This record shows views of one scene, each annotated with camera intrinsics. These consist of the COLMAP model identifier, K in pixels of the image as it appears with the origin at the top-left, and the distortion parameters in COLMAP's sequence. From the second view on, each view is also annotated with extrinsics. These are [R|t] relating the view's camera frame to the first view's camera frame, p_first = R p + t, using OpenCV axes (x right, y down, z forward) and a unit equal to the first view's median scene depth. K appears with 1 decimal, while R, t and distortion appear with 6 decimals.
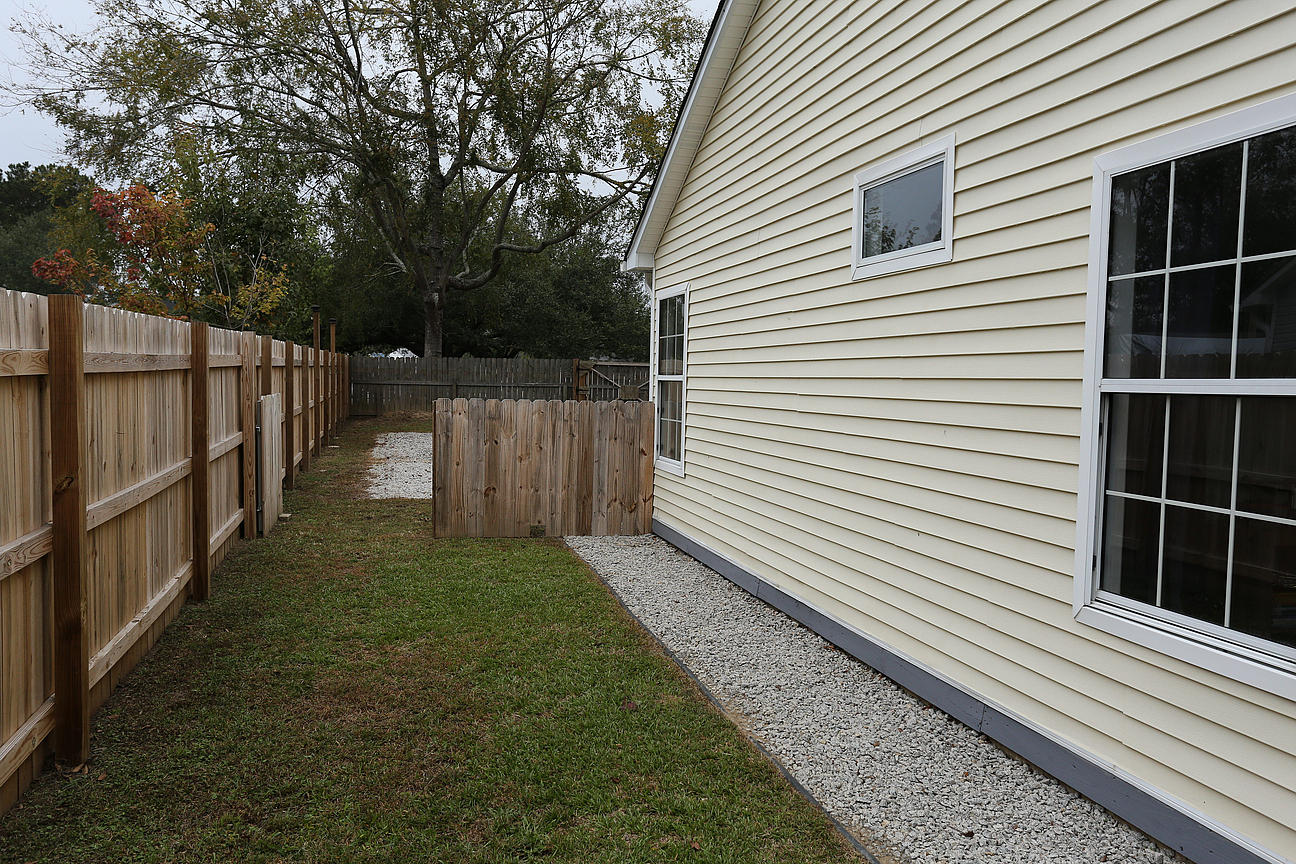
lens RADIAL K [[898.9, 0, 648.0], [0, 898.9, 432.0], [0, 0, 1]] dist [0.048910, -0.000004]
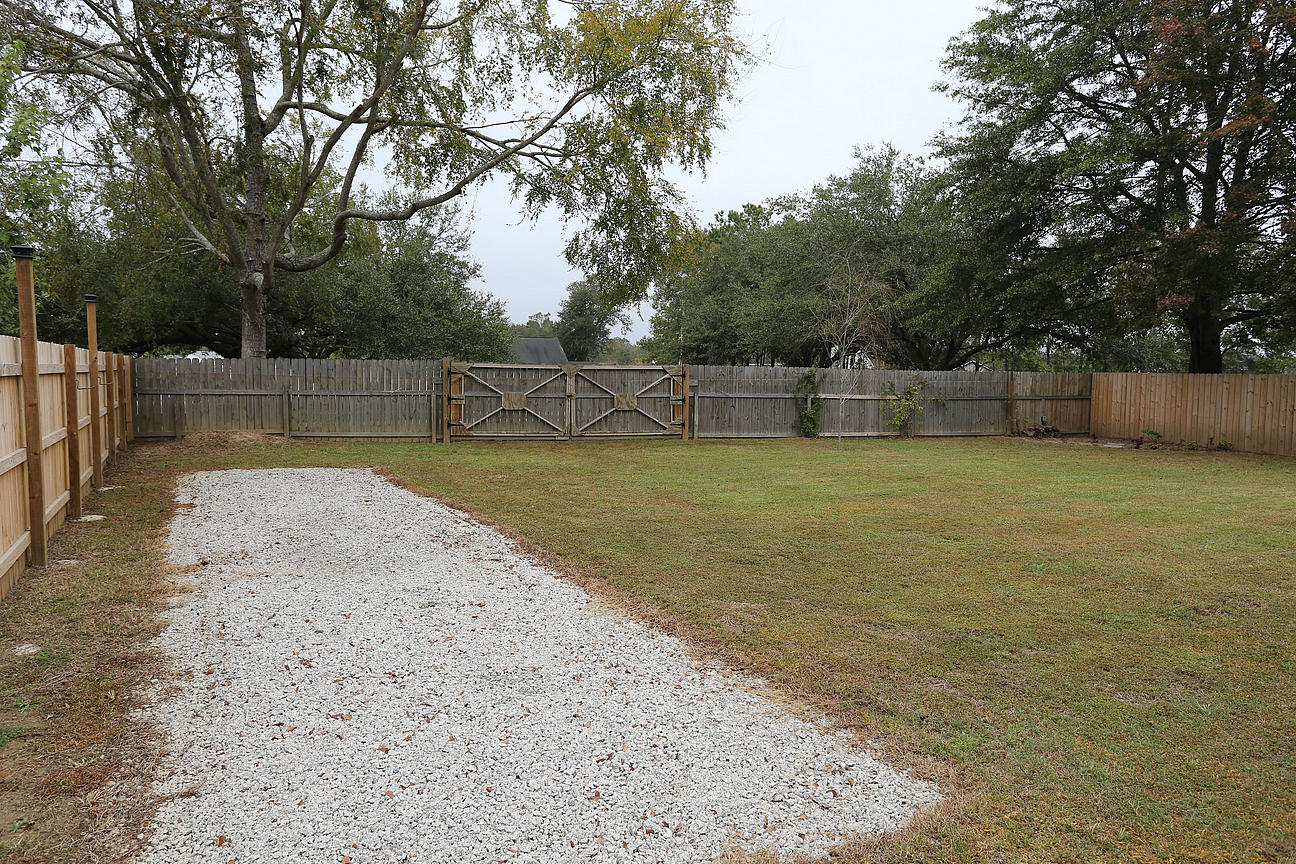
lens RADIAL K [[810.7, 0, 648.0], [0, 810.7, 432.0], [0, 0, 1]] dist [0.000010, 0.001168]
pose [[0.971900, -0.024063, 0.234161, -0.076340], [0.022060, 0.999694, 0.011170, -0.021087], [-0.234358, -0.005691, 0.972134, 0.254351]]
